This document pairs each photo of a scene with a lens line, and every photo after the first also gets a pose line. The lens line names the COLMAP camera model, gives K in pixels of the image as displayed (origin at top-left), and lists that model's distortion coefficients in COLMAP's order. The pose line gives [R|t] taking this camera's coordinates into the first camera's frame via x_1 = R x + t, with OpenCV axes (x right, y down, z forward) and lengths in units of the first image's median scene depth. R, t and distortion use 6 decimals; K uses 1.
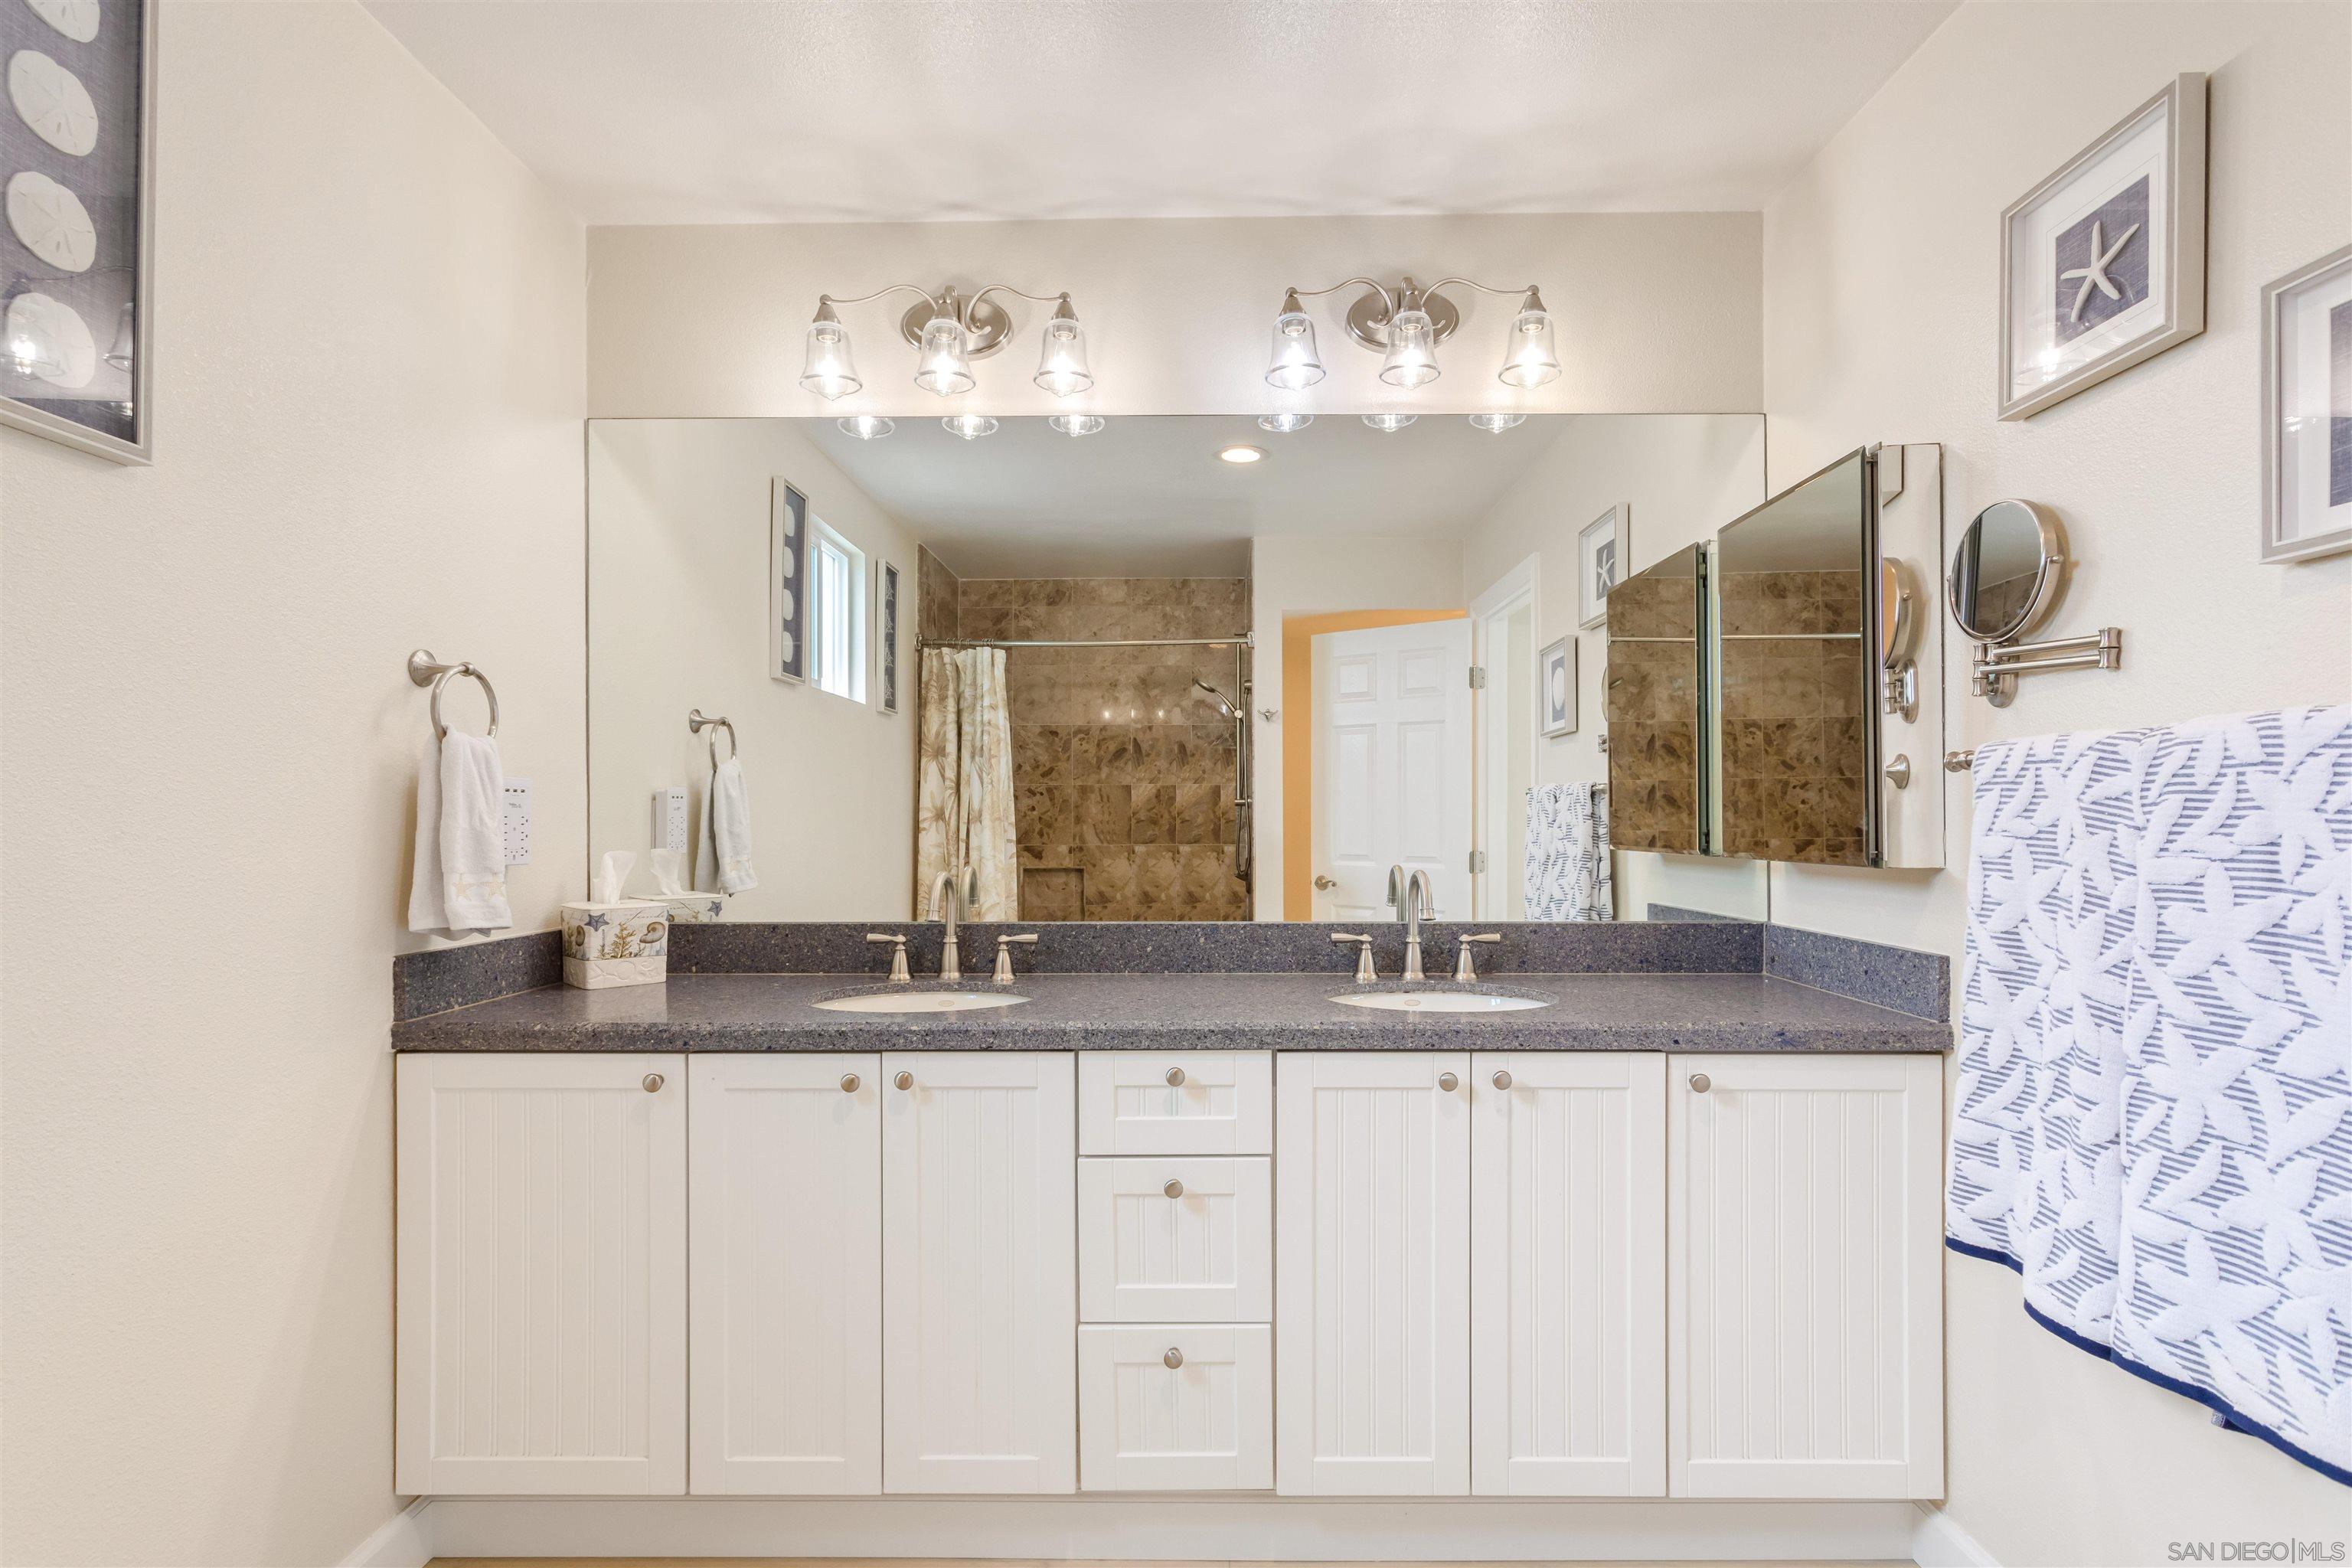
lens RADIAL K [[1112.5, 0, 1176.5], [0, 1112.5, 815.6], [0, 0, 1]] dist [0.000983, 0.001343]
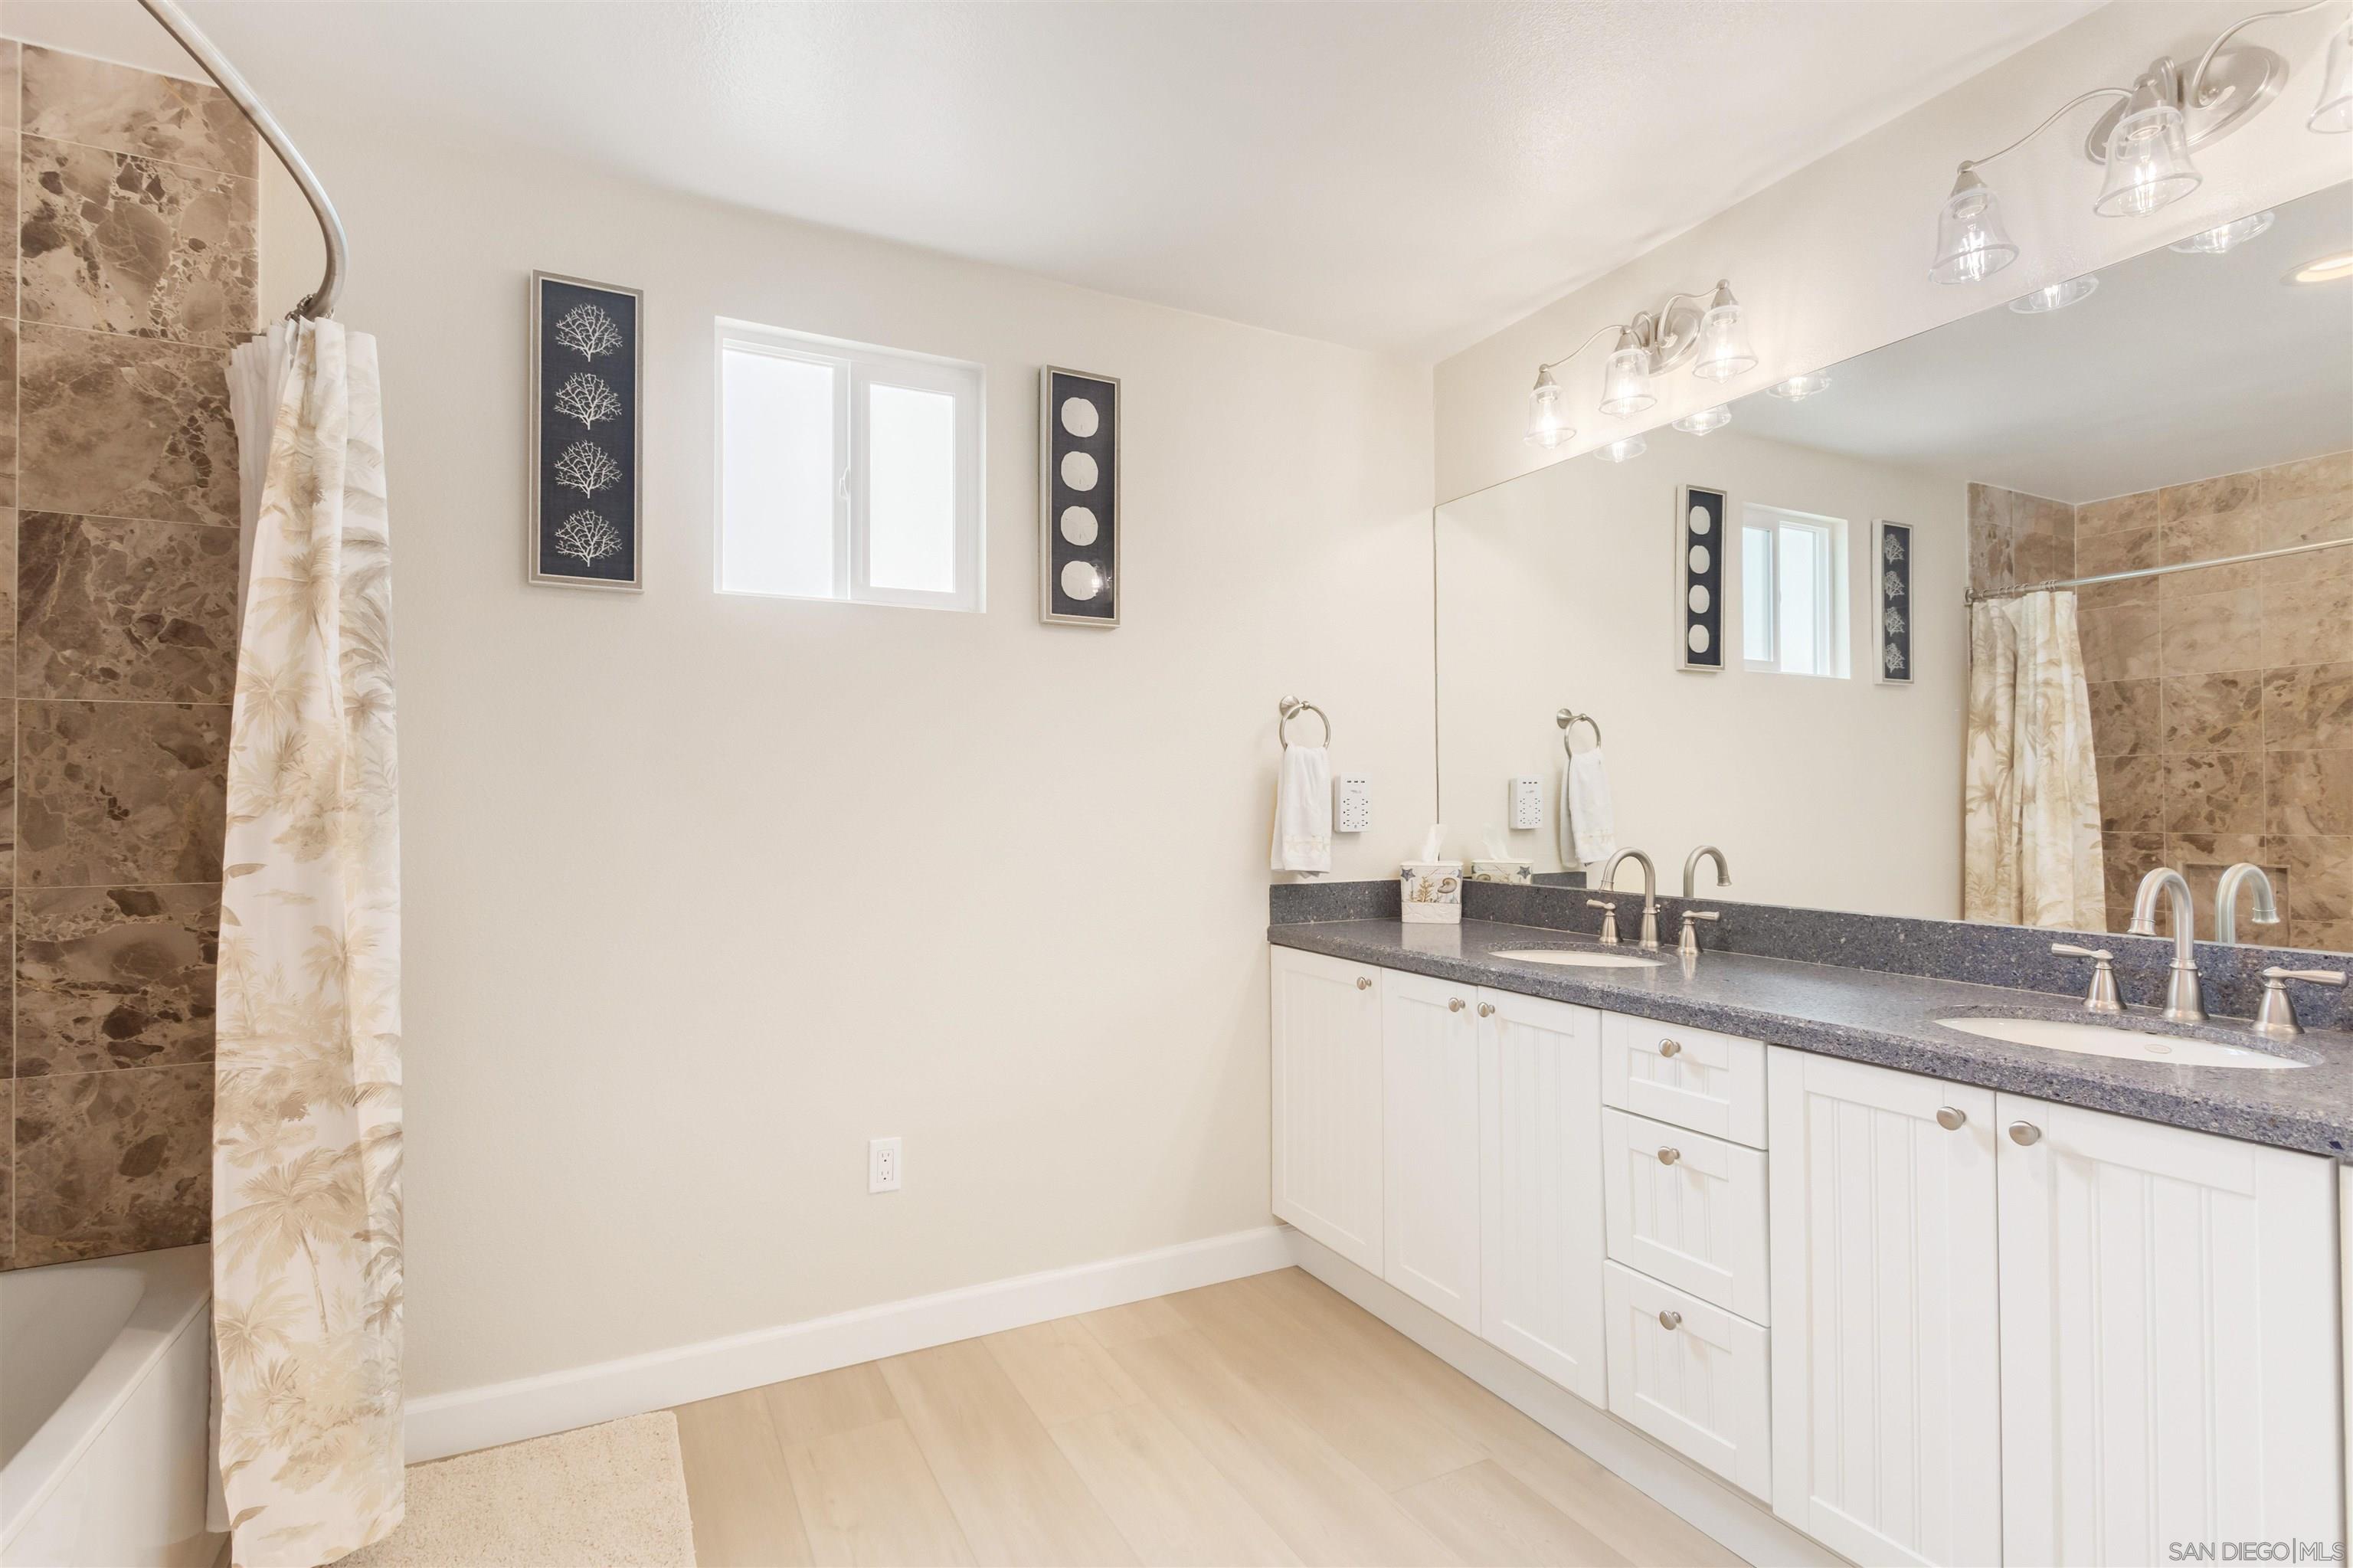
lens RADIAL K [[1113.0, 0, 1171.7], [0, 1113.0, 790.8], [0, 0, 1]] dist [0.000983, 0.001343]
pose [[0.468118, -0.010516, -0.883604, 0.432168], [0.005590, 0.999944, -0.008939, 0.001131], [0.883649, -0.000755, 0.468150, 0.064964]]
